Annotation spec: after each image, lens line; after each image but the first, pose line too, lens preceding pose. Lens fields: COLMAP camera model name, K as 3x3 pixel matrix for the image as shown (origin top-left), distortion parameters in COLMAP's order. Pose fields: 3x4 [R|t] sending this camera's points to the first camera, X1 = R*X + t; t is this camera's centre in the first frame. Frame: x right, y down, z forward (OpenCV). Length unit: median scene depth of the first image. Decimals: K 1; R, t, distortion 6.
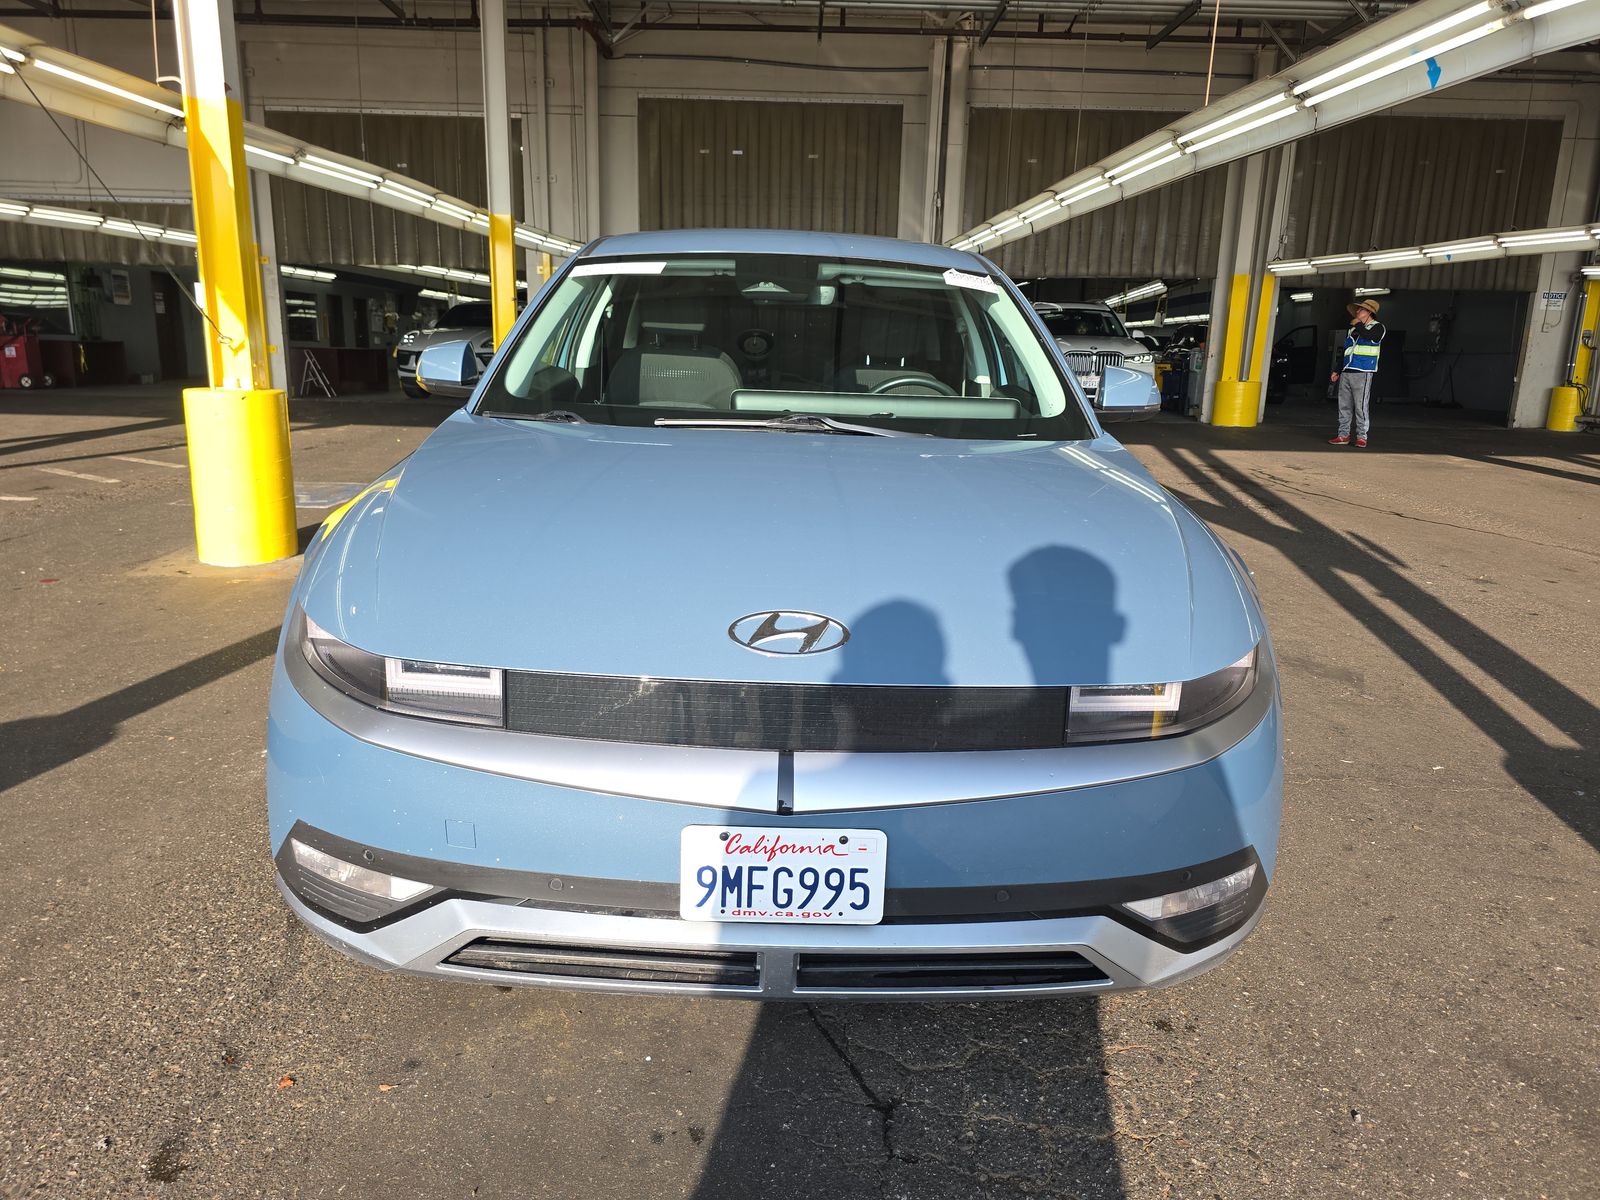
lens RADIAL K [[1073.9, 0, 799.8], [0, 1073.9, 591.0], [0, 0, 1]] dist [0.020561, -0.022198]
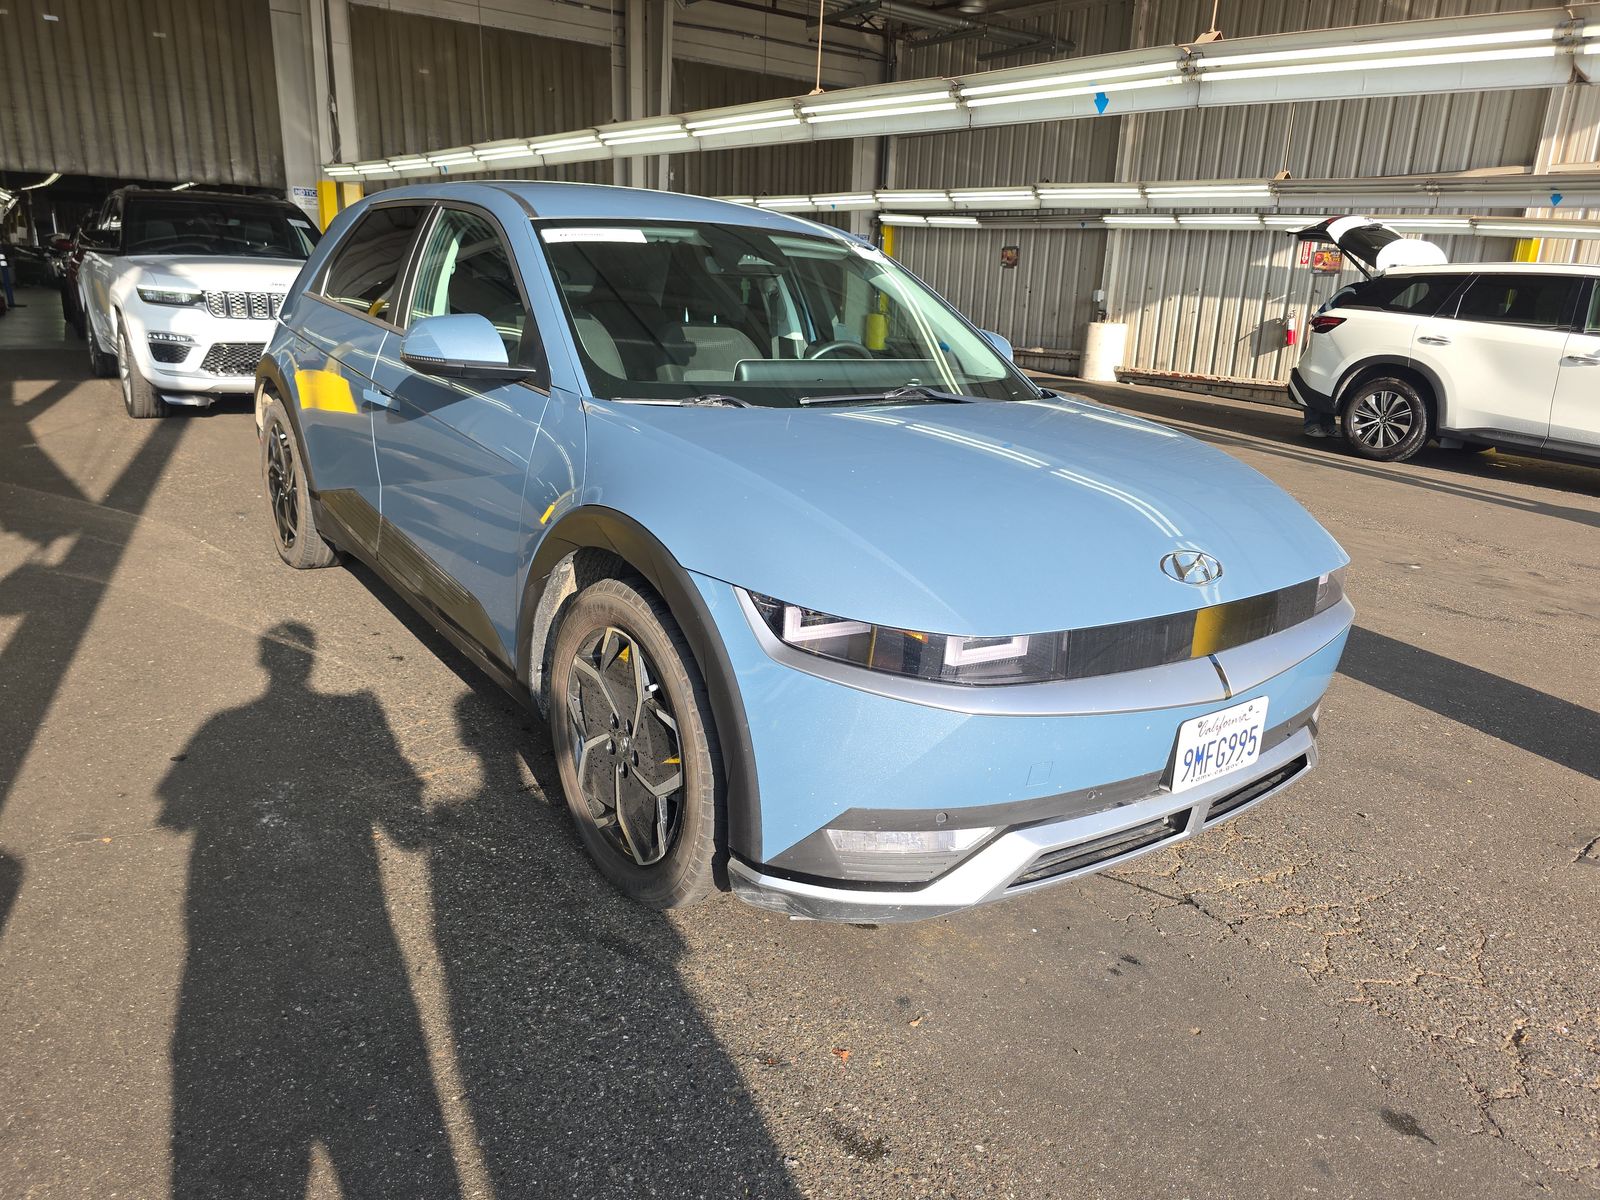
lens RADIAL K [[1073.9, 0, 803.4], [0, 1073.9, 604.5], [0, 0, 1]] dist [0.020561, -0.022198]
pose [[0.811501, -0.158253, 0.562514, -0.521225], [0.110618, 0.986828, 0.118044, -0.057101], [-0.573785, -0.033568, 0.818317, 0.083718]]
